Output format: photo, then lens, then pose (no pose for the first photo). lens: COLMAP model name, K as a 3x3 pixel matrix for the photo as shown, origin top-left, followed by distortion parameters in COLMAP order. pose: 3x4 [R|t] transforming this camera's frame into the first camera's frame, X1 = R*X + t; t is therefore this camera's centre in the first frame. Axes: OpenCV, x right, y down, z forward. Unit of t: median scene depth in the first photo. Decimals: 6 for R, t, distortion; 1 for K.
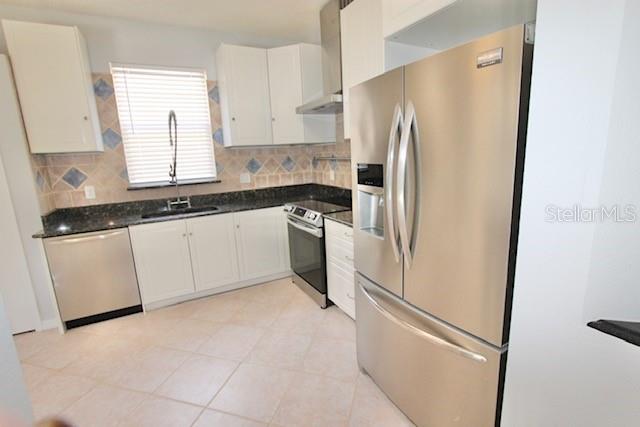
lens RADIAL K [[301.0, 0, 319.9], [0, 301.0, 209.8], [0, 0, 1]] dist [-0.017384, 0.000593]
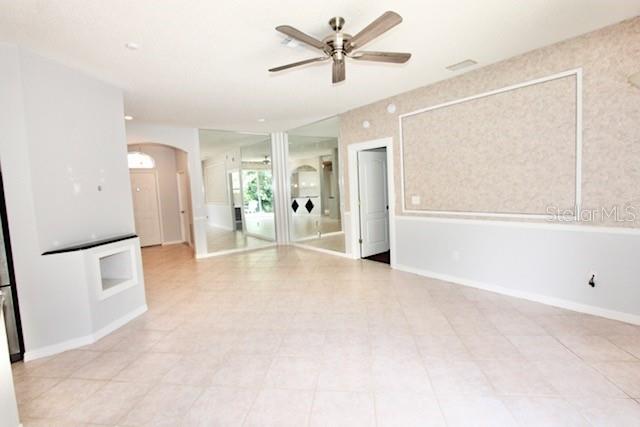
lens RADIAL K [[294.5, 0, 326.7], [0, 294.5, 210.2], [0, 0, 1]] dist [-0.035523, 0.000567]
pose [[-0.171383, -0.026404, 0.984851, -0.694638], [0.238319, 0.968842, 0.067447, 0.107316], [-0.955946, 0.246267, -0.159750, -0.432354]]
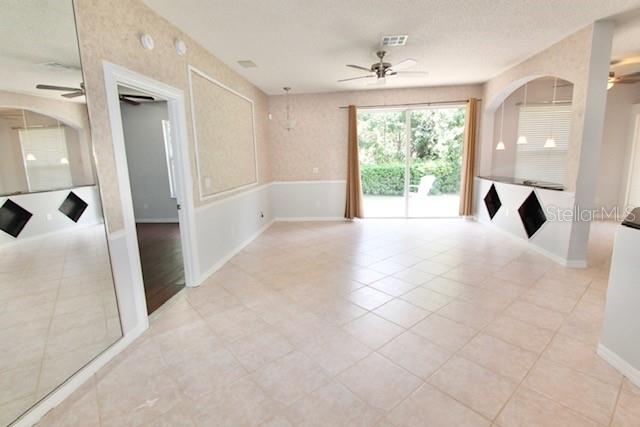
lens RADIAL K [[301.0, 0, 319.9], [0, 301.0, 209.8], [0, 0, 1]] dist [-0.017384, 0.000593]
pose [[-0.566165, 0.201201, -0.799359, 1.286863], [-0.097323, 0.946653, 0.307206, -0.044392], [0.818526, 0.251725, -0.516381, -0.088362]]
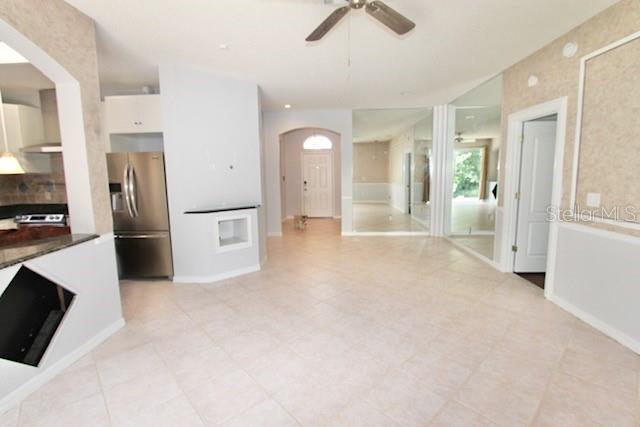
lens RADIAL K [[301.0, 0, 319.9], [0, 301.0, 209.8], [0, 0, 1]] dist [-0.017384, 0.000593]
pose [[0.521333, -0.067304, 0.850695, -0.519587], [0.152429, 0.988197, -0.015231, 0.177760], [-0.839629, 0.137611, 0.525439, -0.850190]]
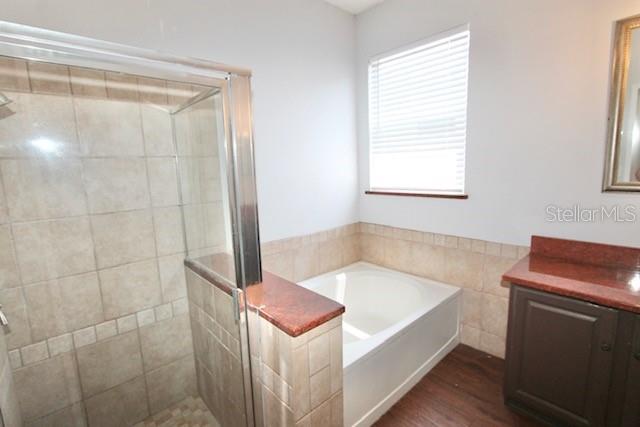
lens RADIAL K [[301.0, 0, 319.9], [0, 301.0, 209.8], [0, 0, 1]] dist [-0.017384, 0.000593]
pose [[0.234594, 0.174902, -0.956229, 0.216292], [-0.159707, 0.977249, 0.139565, -0.115129], [0.958884, 0.119976, 0.257190, 0.575803]]
